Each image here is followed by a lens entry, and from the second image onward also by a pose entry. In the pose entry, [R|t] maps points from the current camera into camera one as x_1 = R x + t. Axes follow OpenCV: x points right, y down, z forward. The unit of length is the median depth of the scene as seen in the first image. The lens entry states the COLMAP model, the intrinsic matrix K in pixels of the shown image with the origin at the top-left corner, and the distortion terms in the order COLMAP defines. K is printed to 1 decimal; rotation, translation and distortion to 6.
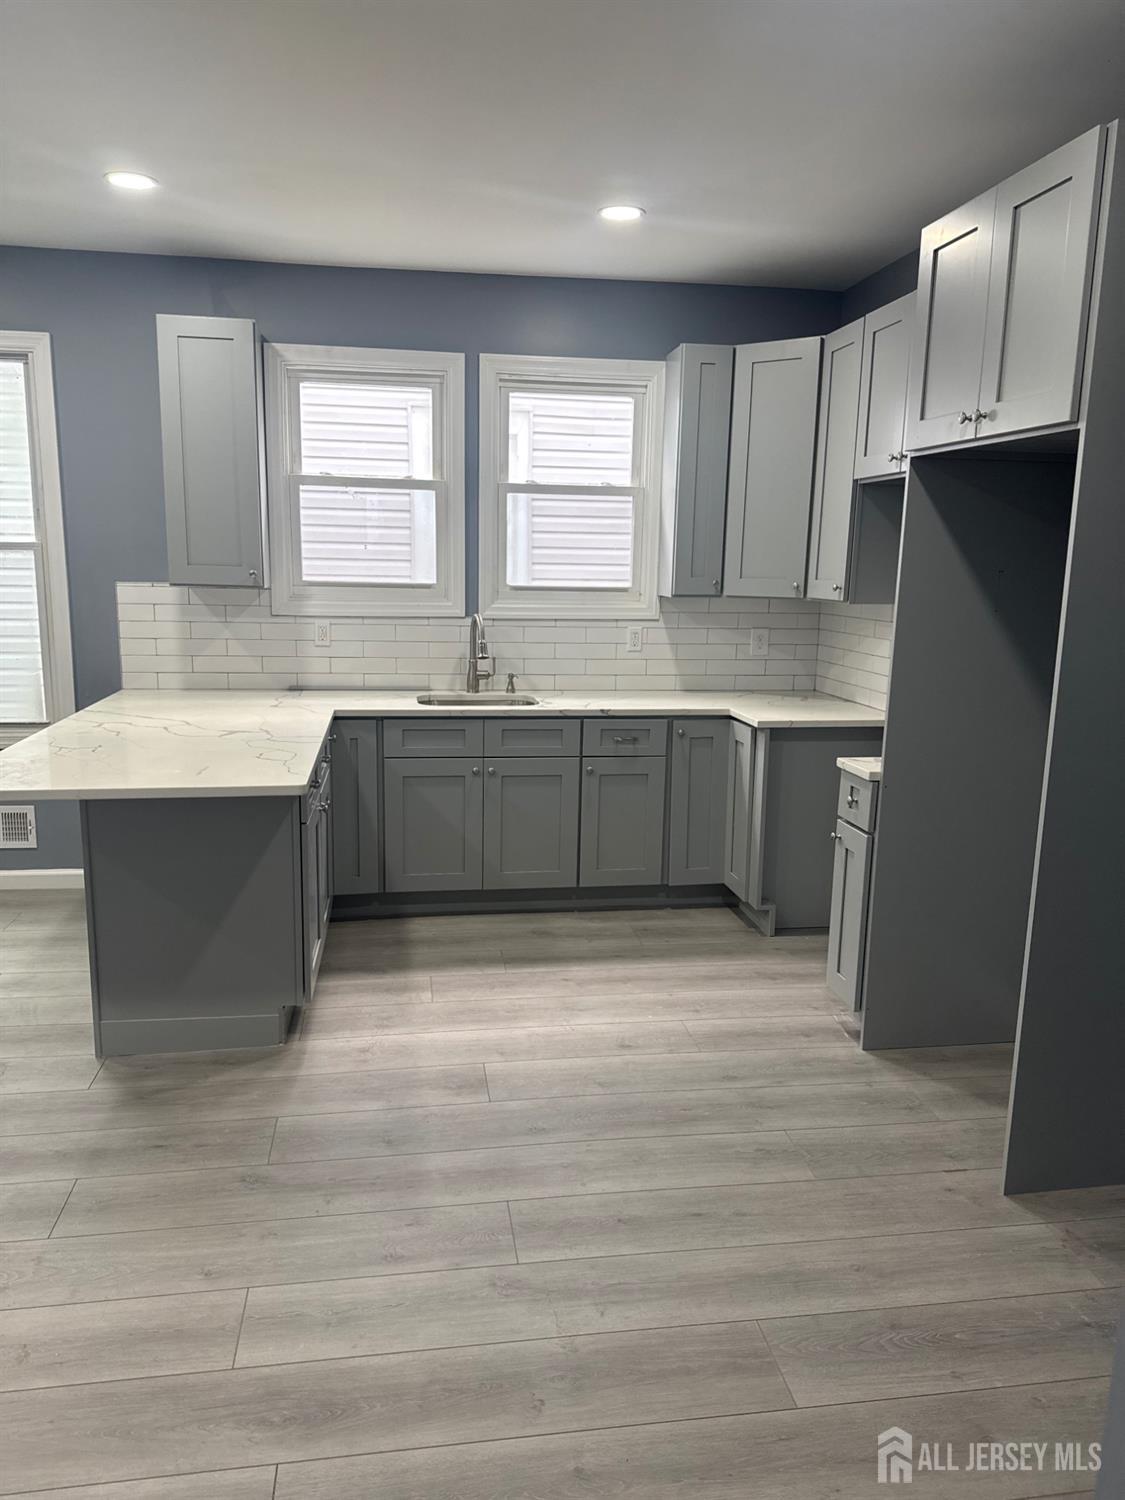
lens RADIAL K [[1059.4, 0, 562.5], [0, 1059.4, 750.0], [0, 0, 1]] dist [0.082311, -0.114245]
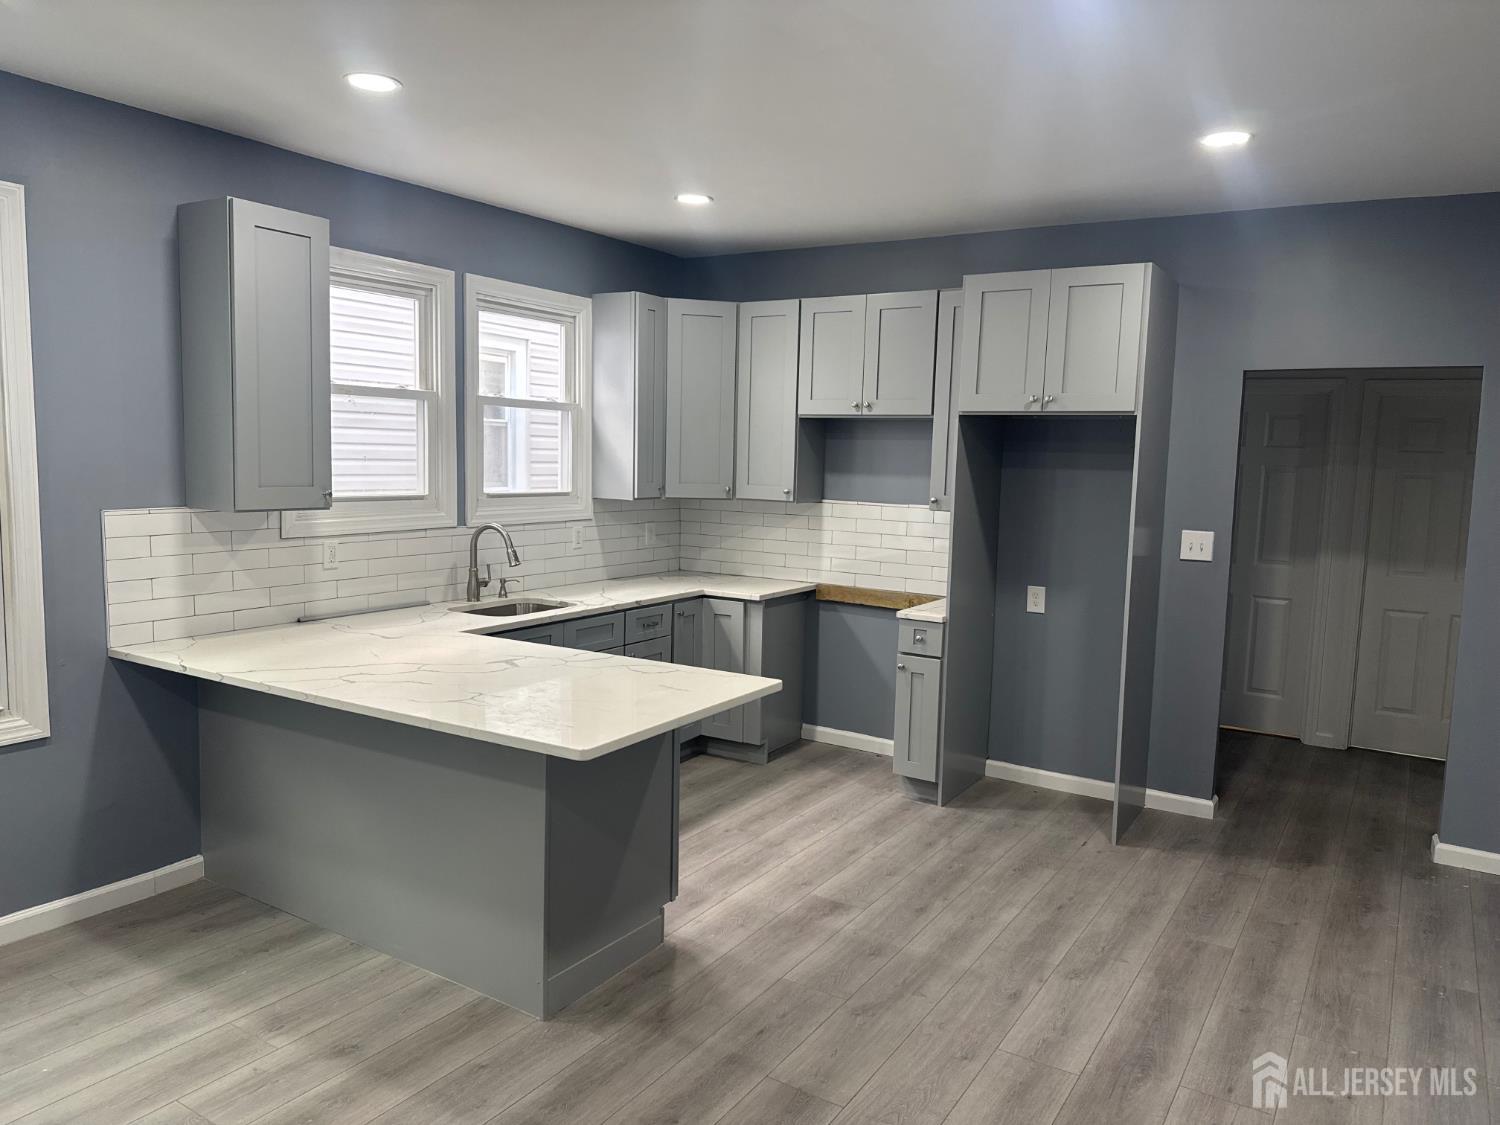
lens RADIAL K [[1059.4, 0, 756.1], [0, 1059.4, 550.0], [0, 0, 1]] dist [0.082311, -0.114245]
pose [[0.650522, -0.075144, 0.755761, -0.697661], [0.122542, 0.992440, -0.006801, -0.065747], [-0.749536, 0.097037, 0.654813, 0.145254]]
